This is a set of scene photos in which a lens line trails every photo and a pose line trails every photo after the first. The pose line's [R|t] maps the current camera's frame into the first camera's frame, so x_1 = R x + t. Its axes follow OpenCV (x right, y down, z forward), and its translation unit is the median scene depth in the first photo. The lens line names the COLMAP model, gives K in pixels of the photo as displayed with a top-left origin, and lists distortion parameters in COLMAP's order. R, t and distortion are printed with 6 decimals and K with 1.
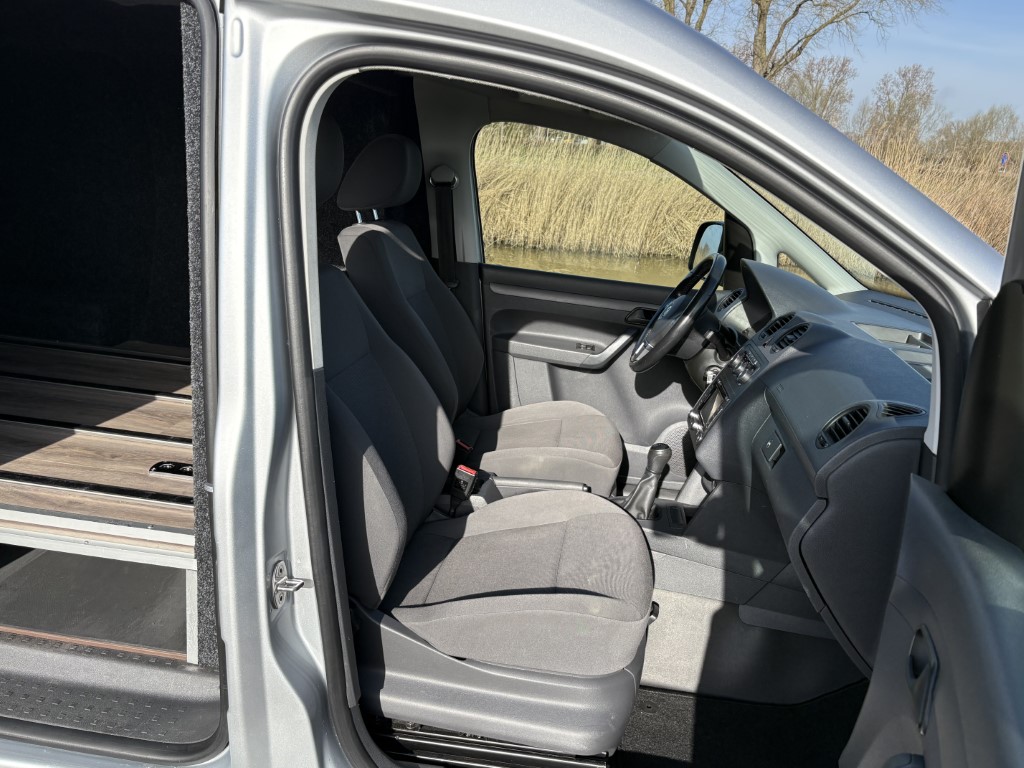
lens RADIAL K [[821.2, 0, 512.0], [0, 821.2, 384.0], [0, 0, 1]] dist [0.026160, 0.000450]
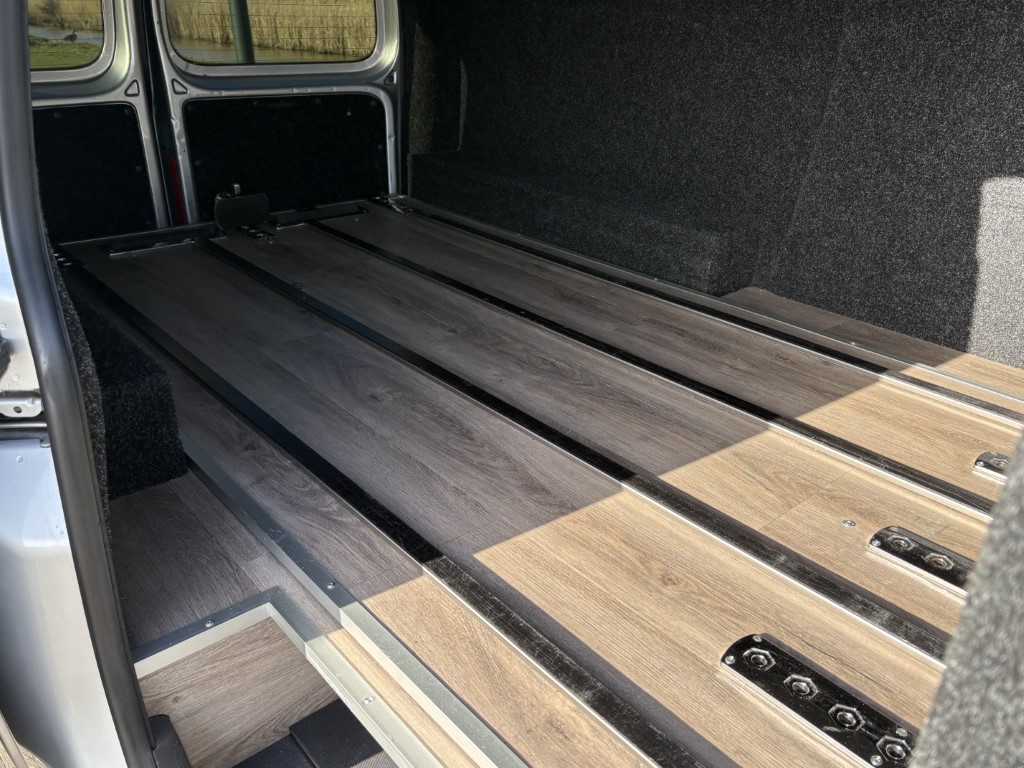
lens RADIAL K [[812.3, 0, 513.5], [0, 812.3, 380.5], [0, 0, 1]] dist [0.010031, -0.002064]
pose [[0.743922, 0.218729, -0.631456, -0.324655], [-0.137442, 0.974795, 0.175737, -0.131171], [0.653980, -0.043946, 0.755235, 0.699689]]
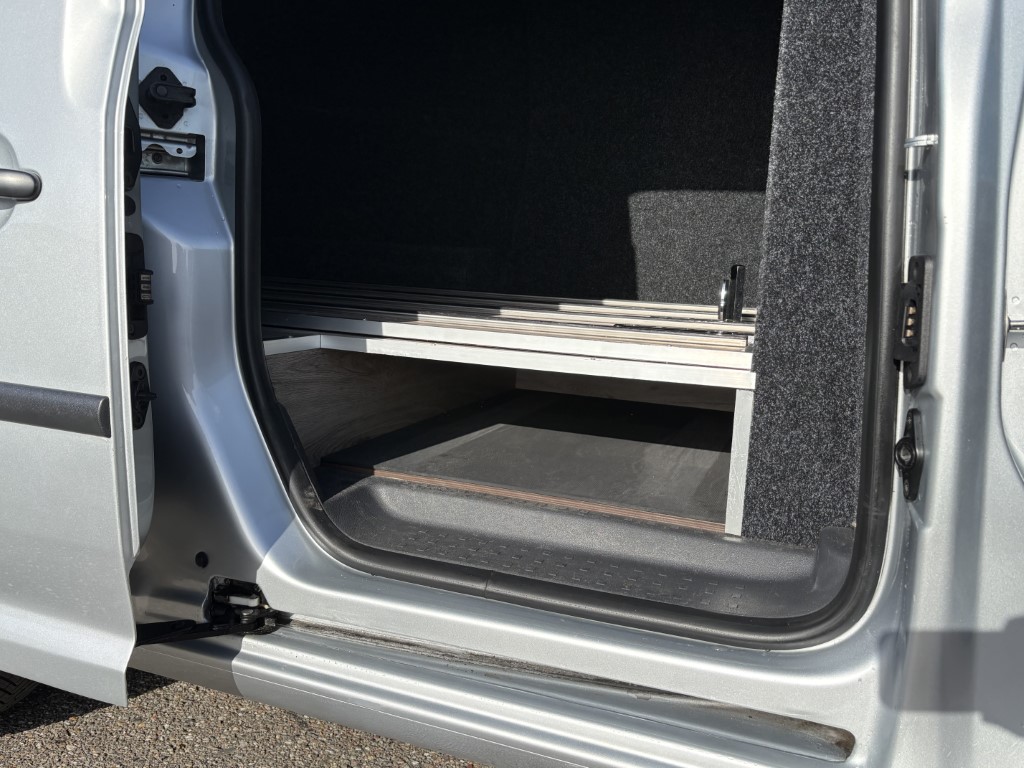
lens RADIAL K [[821.2, 0, 512.0], [0, 821.2, 384.0], [0, 0, 1]] dist [0.026160, 0.000450]
pose [[0.965971, -0.005336, -0.258595, -0.383632], [-0.026864, 0.992310, -0.120823, 0.299244], [0.257251, 0.123659, 0.958400, 0.263068]]
